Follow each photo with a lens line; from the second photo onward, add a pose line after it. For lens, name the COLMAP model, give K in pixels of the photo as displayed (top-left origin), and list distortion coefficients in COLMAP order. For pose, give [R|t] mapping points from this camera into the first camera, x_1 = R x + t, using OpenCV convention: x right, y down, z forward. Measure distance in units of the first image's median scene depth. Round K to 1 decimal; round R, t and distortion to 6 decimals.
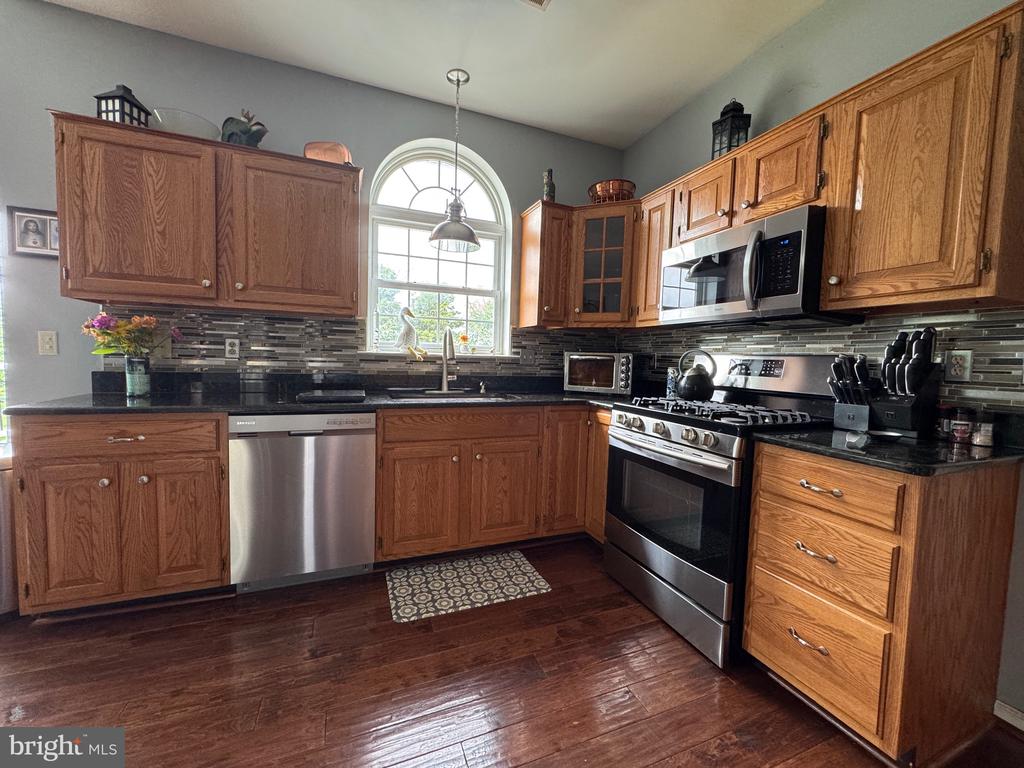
lens RADIAL K [[409.4, 0, 511.6], [0, 409.4, 383.3], [0, 0, 1]] dist [-0.002426, -0.000023]
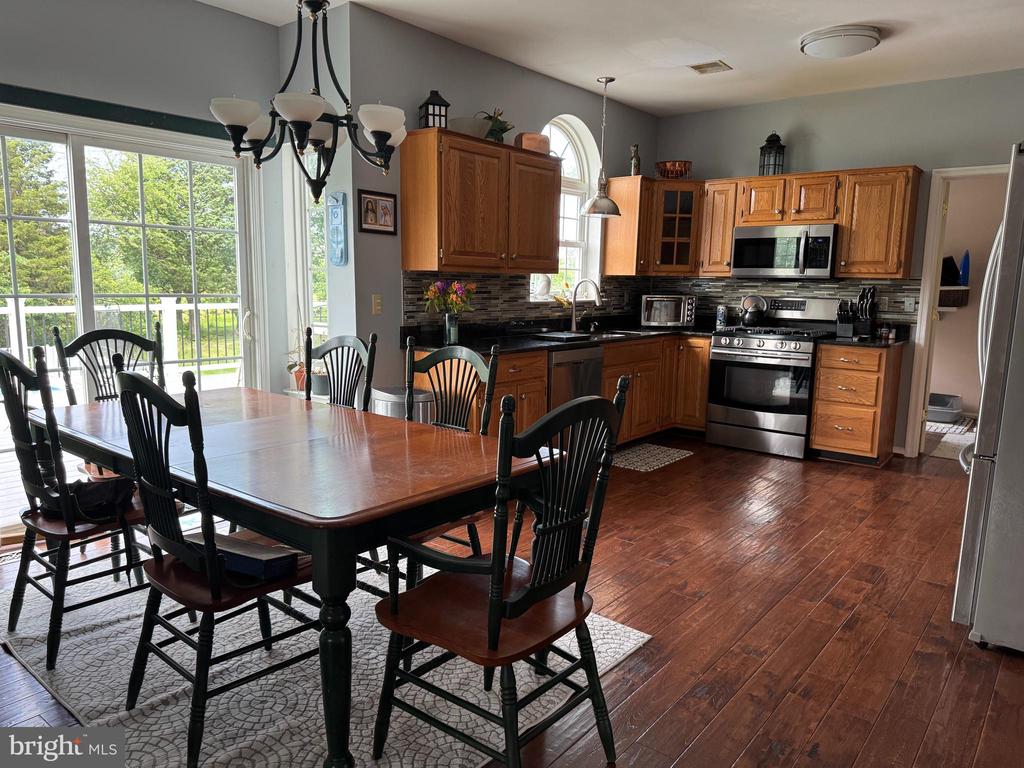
lens RADIAL K [[719.9, 0, 509.0], [0, 719.9, 390.0], [0, 0, 1]] dist [0.103078, -0.160443]
pose [[0.874246, -0.087917, 0.477456, -1.894971], [0.038410, 0.992909, 0.112500, -0.075224], [-0.483961, -0.080013, 0.871424, -1.094361]]
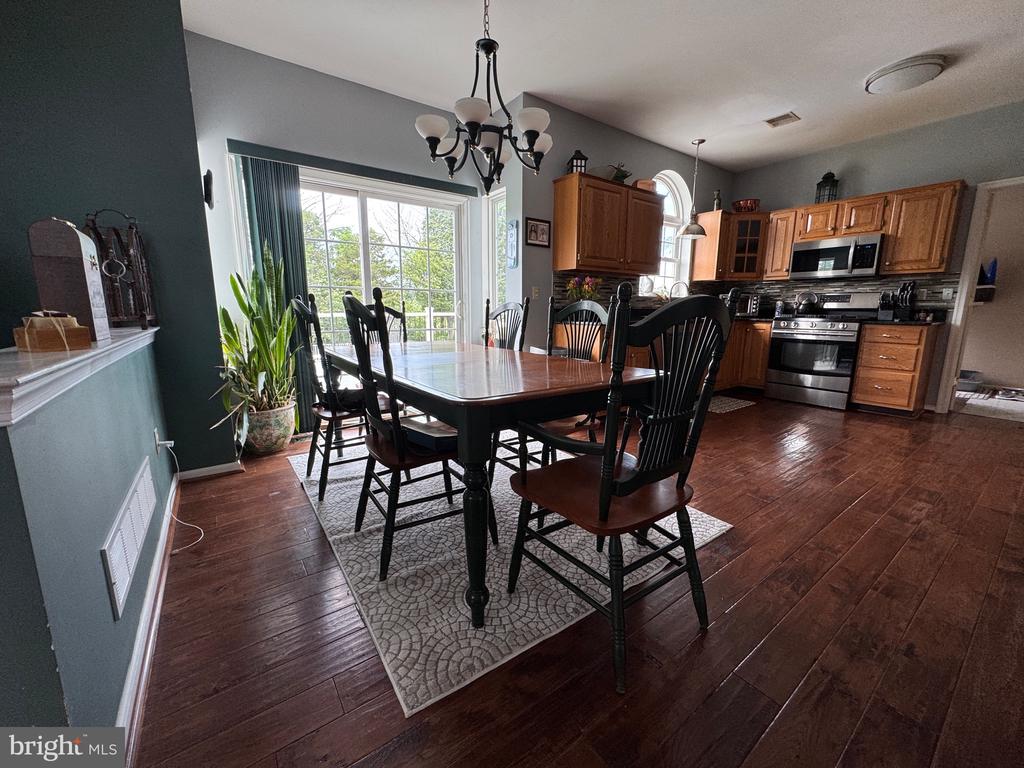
lens RADIAL K [[409.4, 0, 511.6], [0, 409.4, 383.3], [0, 0, 1]] dist [-0.002426, -0.000023]
pose [[0.969981, -0.069369, 0.233076, -1.760173], [0.040390, 0.991095, 0.126883, 0.069056], [-0.239802, -0.113660, 0.964145, -0.835510]]
